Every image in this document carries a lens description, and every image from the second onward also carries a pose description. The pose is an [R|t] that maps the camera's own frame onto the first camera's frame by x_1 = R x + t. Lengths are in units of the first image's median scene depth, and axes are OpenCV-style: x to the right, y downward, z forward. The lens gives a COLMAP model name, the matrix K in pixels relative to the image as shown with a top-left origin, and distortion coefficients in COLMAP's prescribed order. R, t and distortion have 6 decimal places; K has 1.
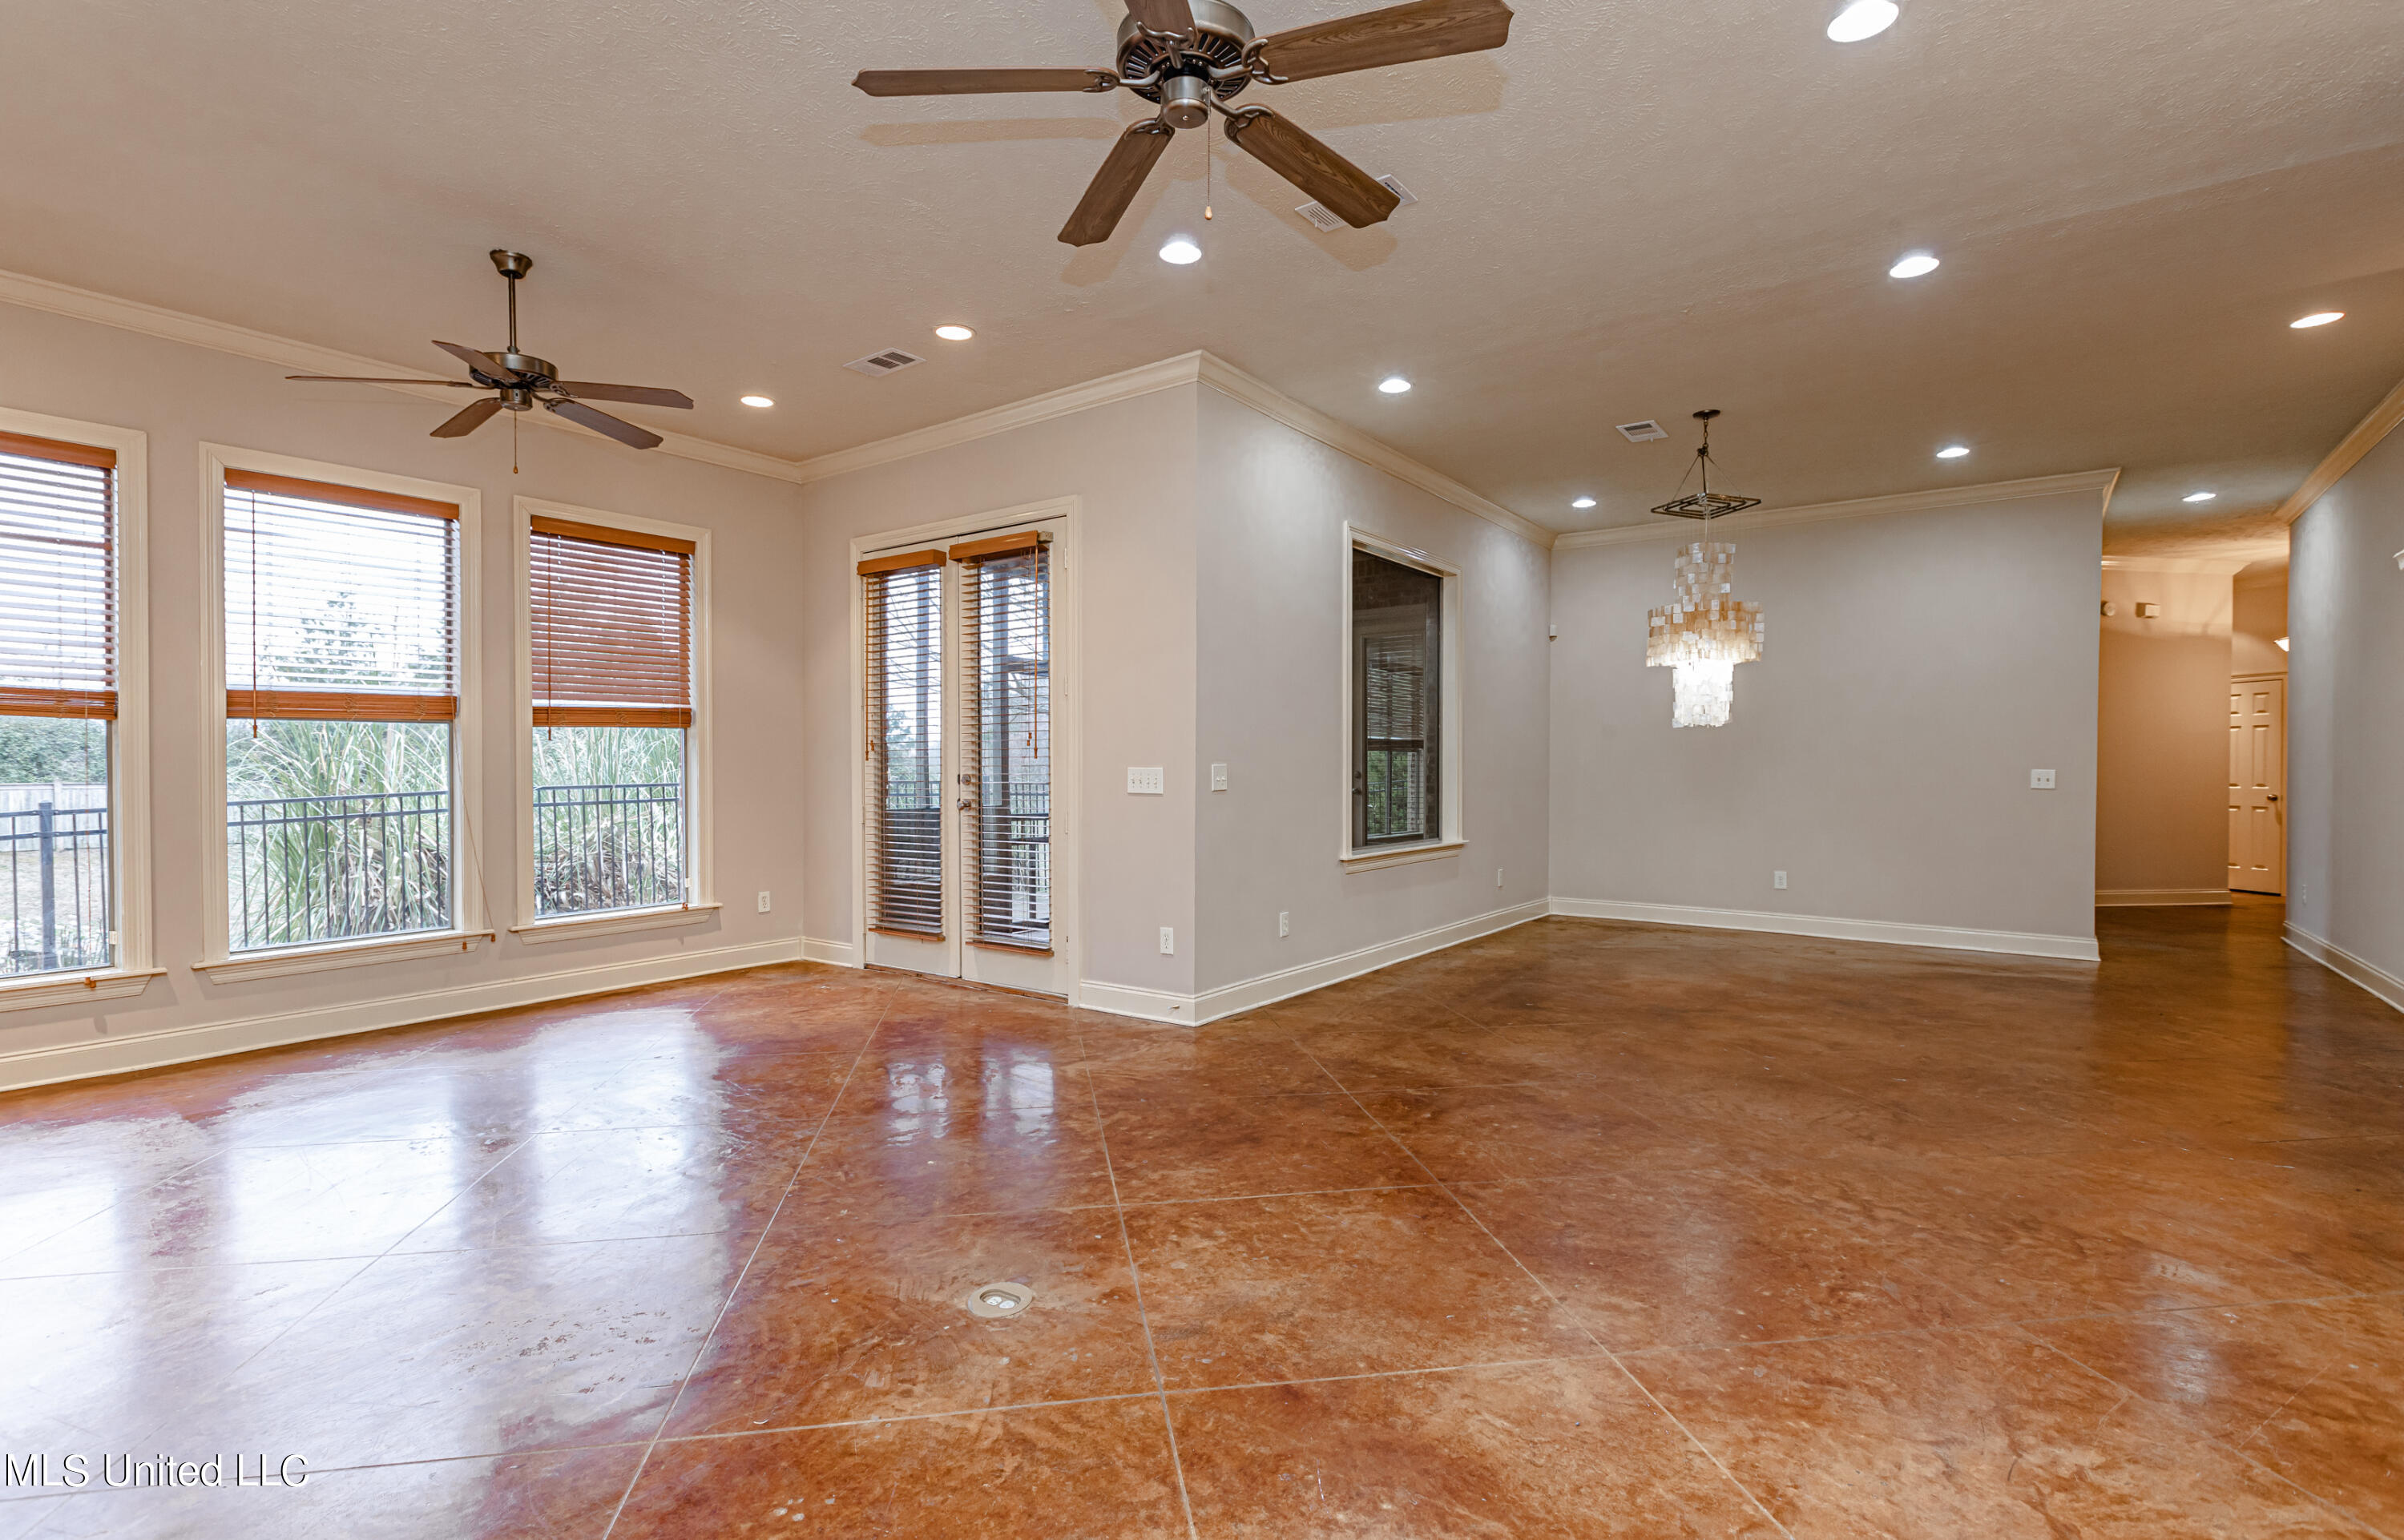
lens RADIAL K [[1098.0, 0, 1205.9], [0, 1098.0, 768.0], [0, 0, 1]] dist [-0.001721, 0.000211]
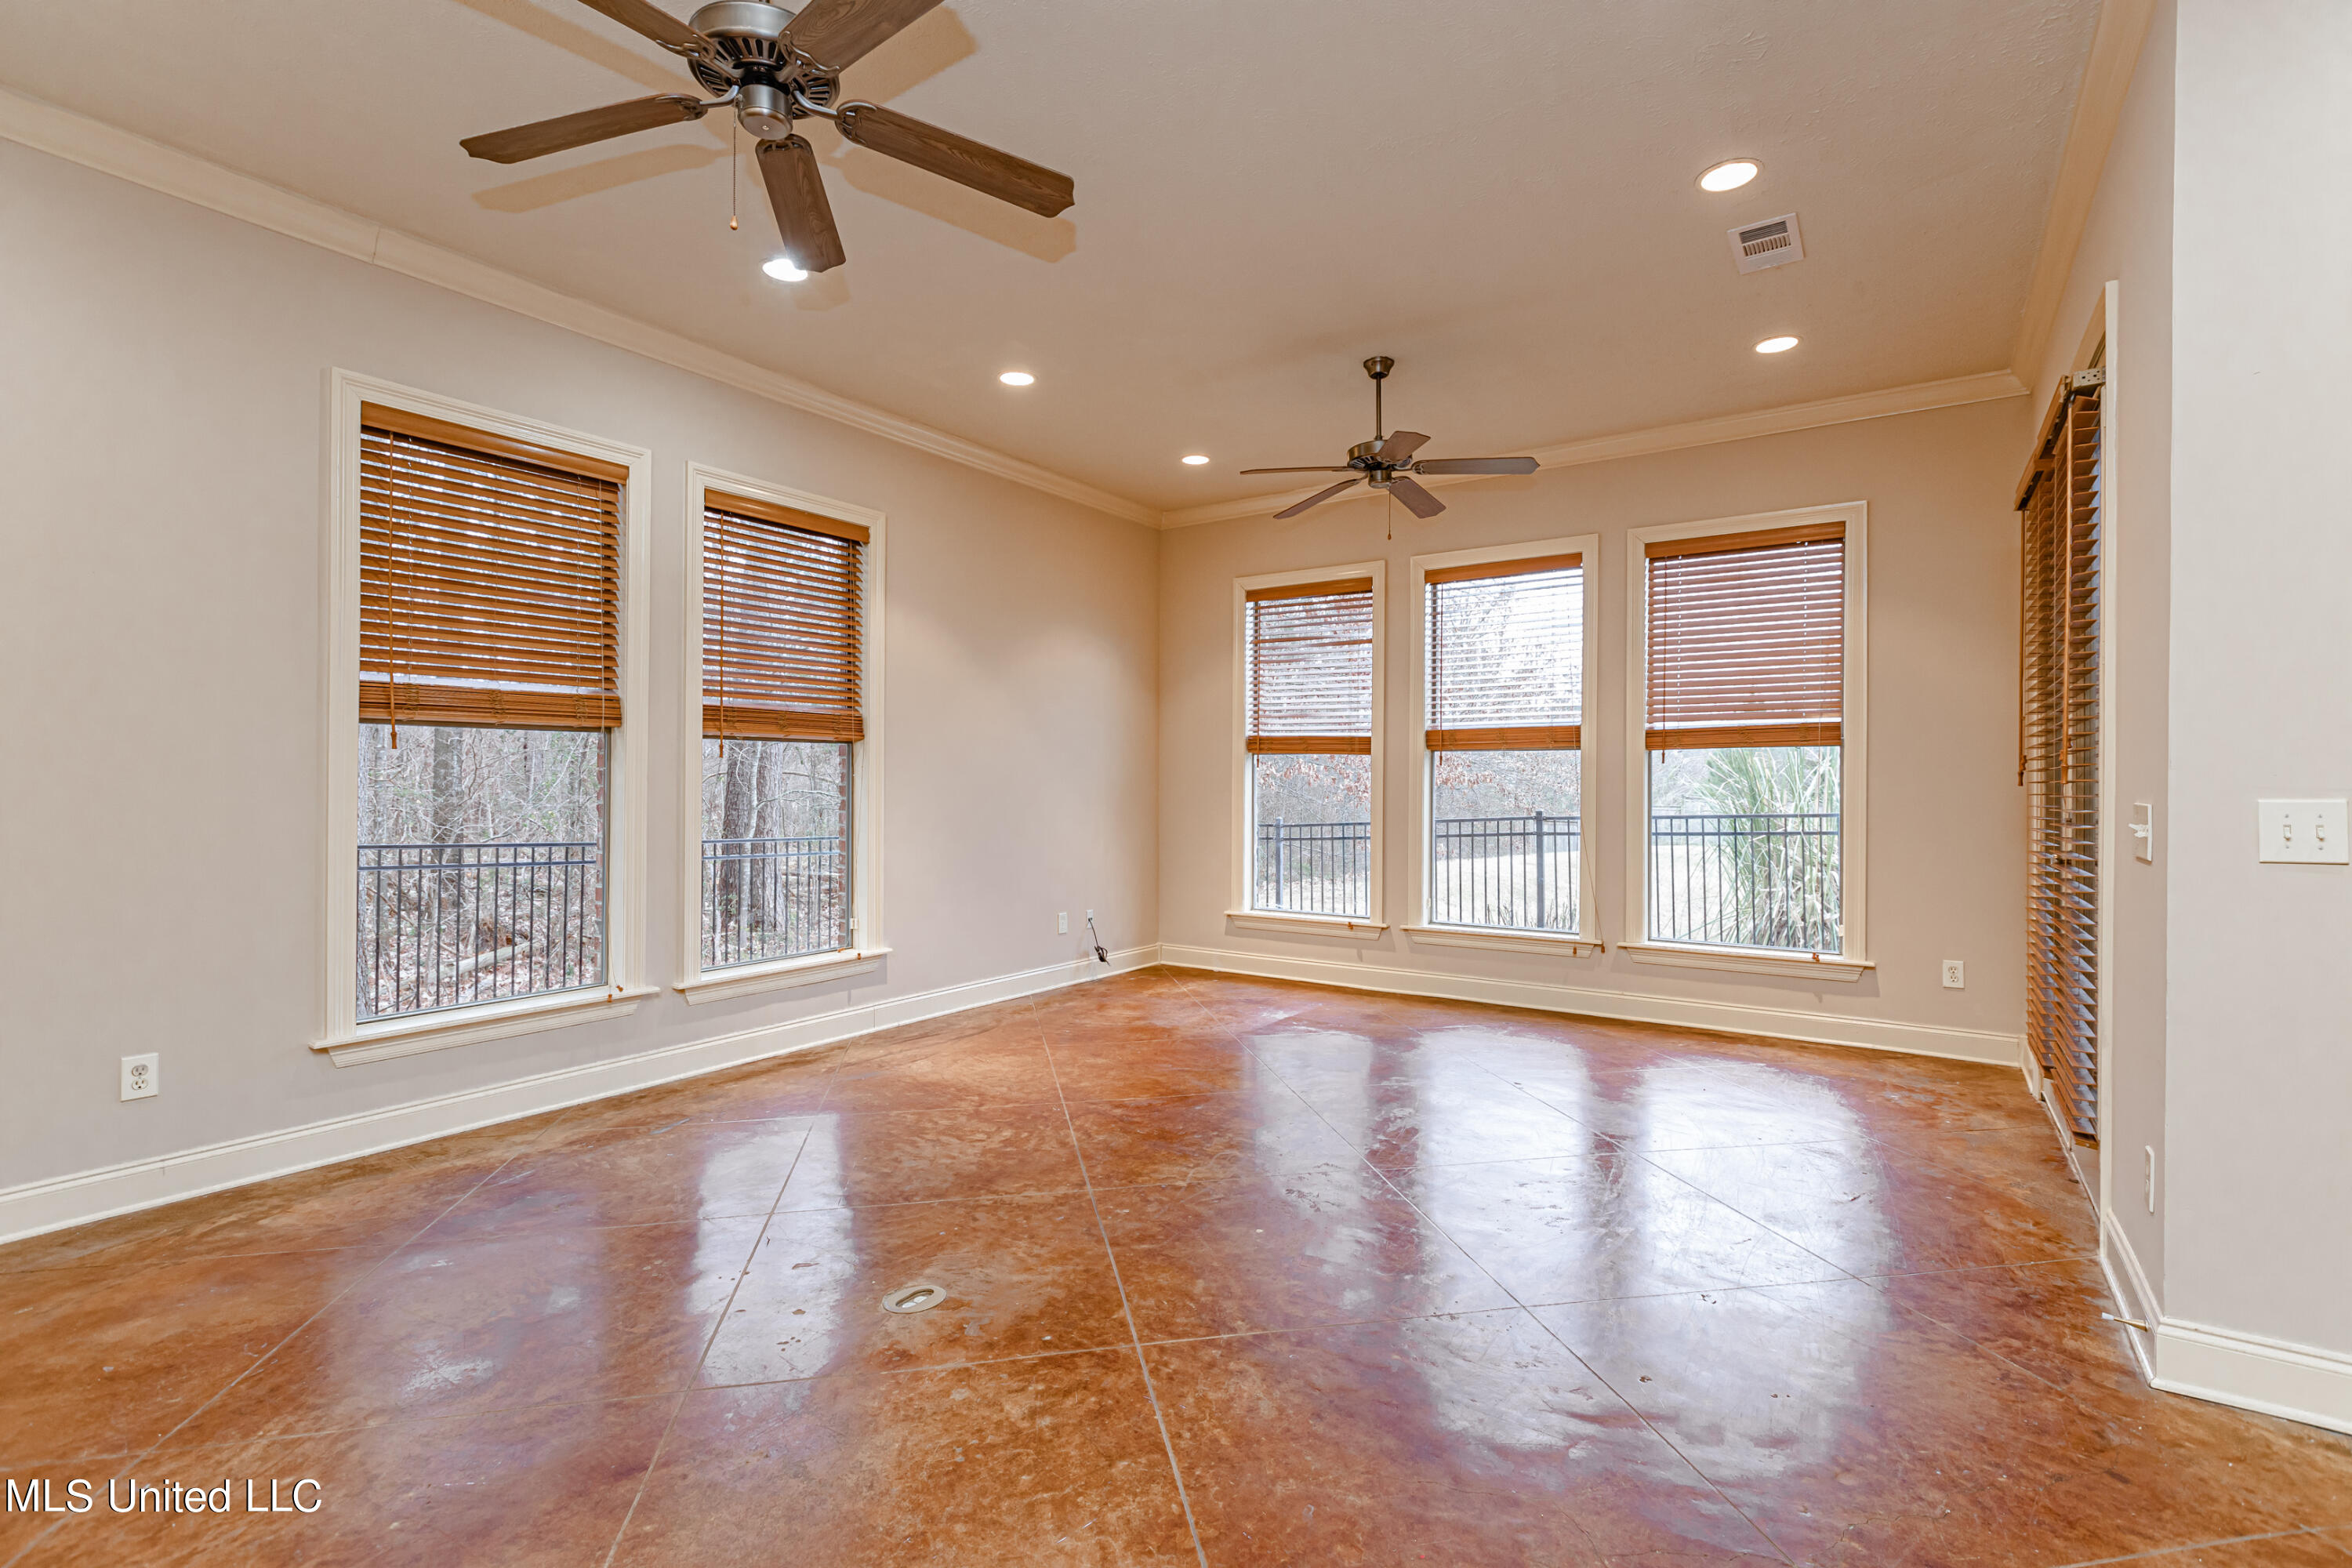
lens RADIAL K [[1076.2, 0, 1174.5], [0, 1076.2, 777.1], [0, 0, 1]] dist [0.007106, -0.001860]
pose [[0.038780, -0.001547, -0.999247, 0.552013], [-0.009782, 0.999950, -0.001928, -0.009772], [0.999200, 0.009850, 0.038763, 0.778370]]
